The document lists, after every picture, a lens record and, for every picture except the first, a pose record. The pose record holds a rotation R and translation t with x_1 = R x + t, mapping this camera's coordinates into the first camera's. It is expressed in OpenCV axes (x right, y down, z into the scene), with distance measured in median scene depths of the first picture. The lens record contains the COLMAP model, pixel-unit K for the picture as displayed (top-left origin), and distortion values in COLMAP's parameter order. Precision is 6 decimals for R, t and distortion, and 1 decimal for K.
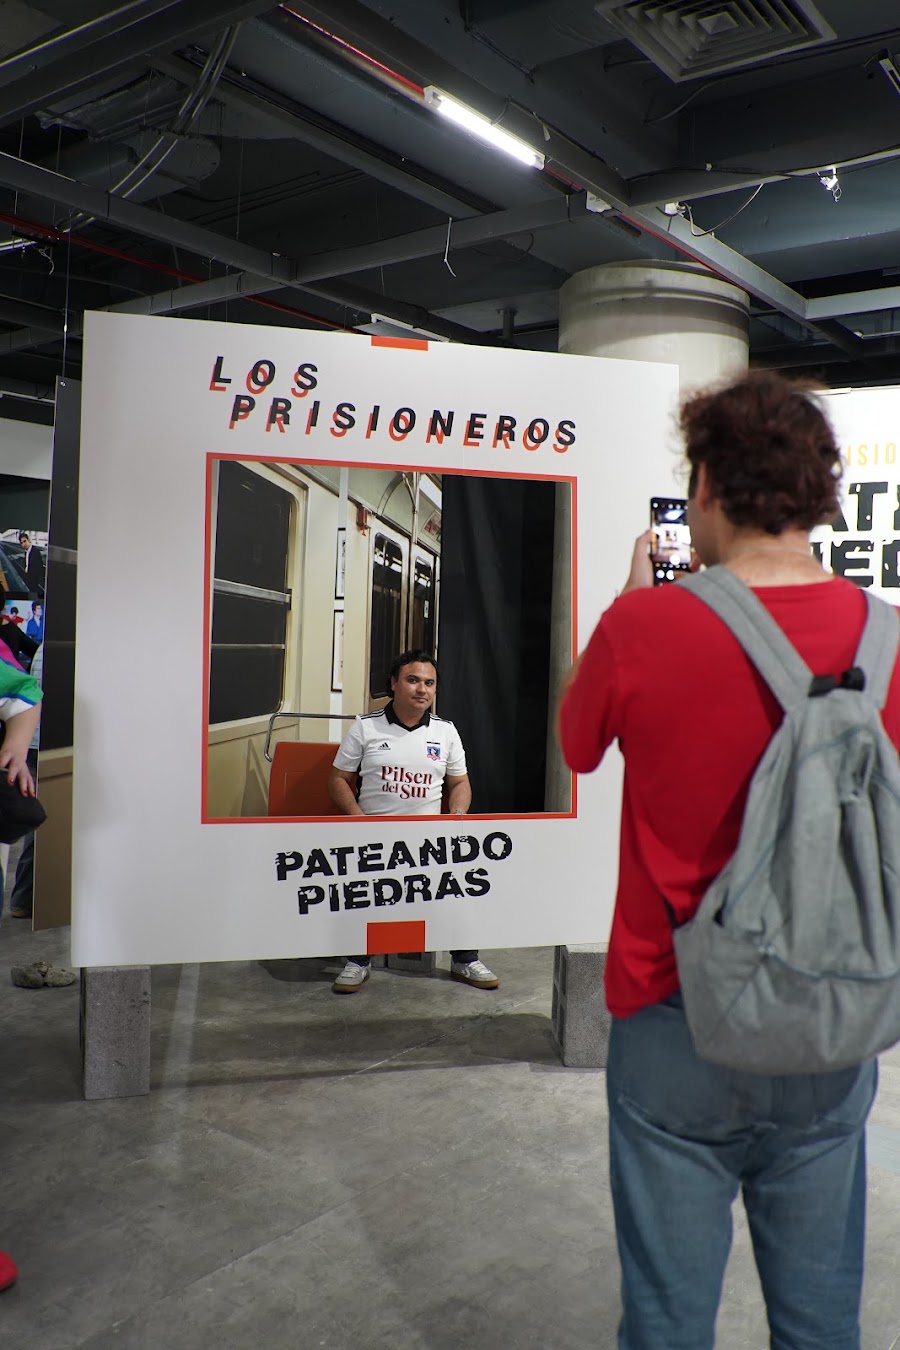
lens RADIAL K [[1110.3, 0, 464.2], [0, 1110.3, 657.8], [0, 0, 1]] dist [-0.104418, 0.097805]
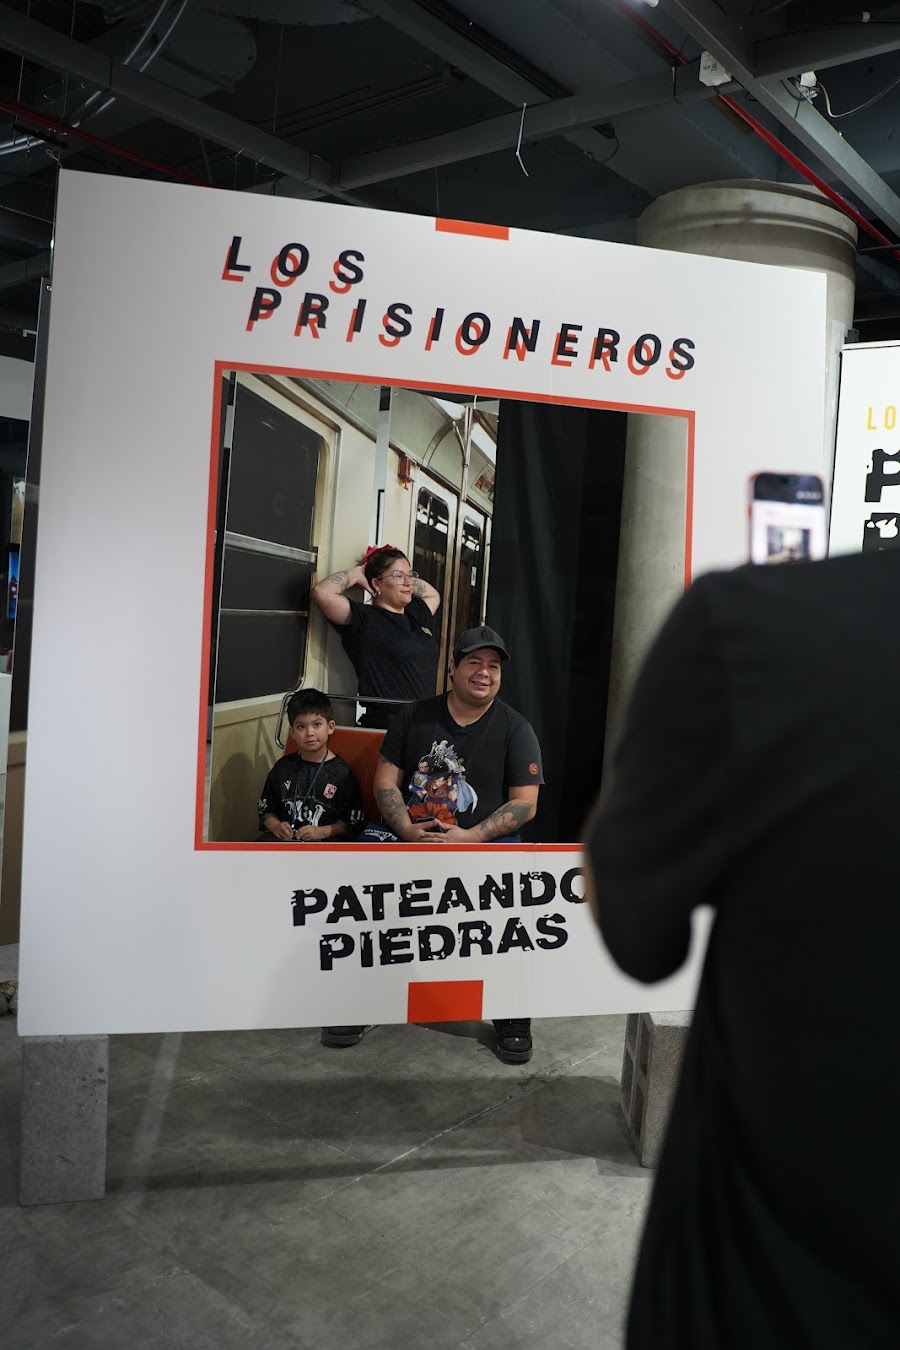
lens RADIAL K [[1110.3, 0, 464.2], [0, 1110.3, 657.8], [0, 0, 1]] dist [-0.104418, 0.097805]
pose [[0.999154, 0.032146, -0.025635, -0.035598], [-0.031382, 0.999066, 0.029701, -0.009724], [0.026565, -0.028872, 0.999230, 0.233499]]
